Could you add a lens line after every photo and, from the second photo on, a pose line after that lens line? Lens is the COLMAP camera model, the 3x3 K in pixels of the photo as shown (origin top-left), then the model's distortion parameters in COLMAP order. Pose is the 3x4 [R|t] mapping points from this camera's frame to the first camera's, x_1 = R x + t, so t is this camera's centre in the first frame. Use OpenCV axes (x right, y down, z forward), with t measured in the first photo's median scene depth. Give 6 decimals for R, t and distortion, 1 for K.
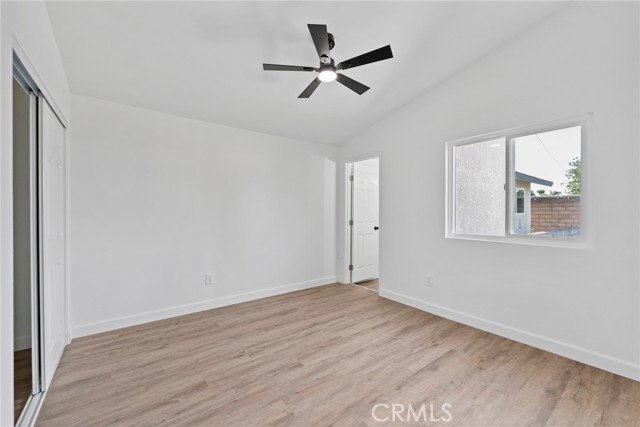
lens RADIAL K [[261.0, 0, 320.3], [0, 261.0, 215.0], [0, 0, 1]] dist [0.000088, -0.001235]
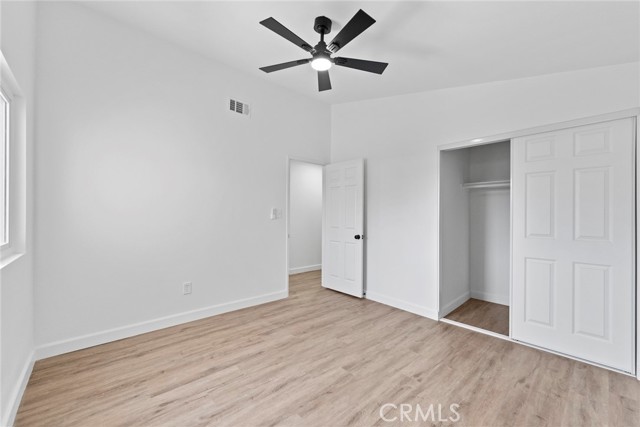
lens RADIAL K [[261.0, 0, 320.8], [0, 261.0, 213.9], [0, 0, 1]] dist [0.000088, -0.001235]
pose [[-0.996431, -0.010329, -0.083780, 0.105245], [-0.010621, 0.999939, 0.003037, -0.014072], [0.083743, 0.003916, -0.996480, 1.946152]]
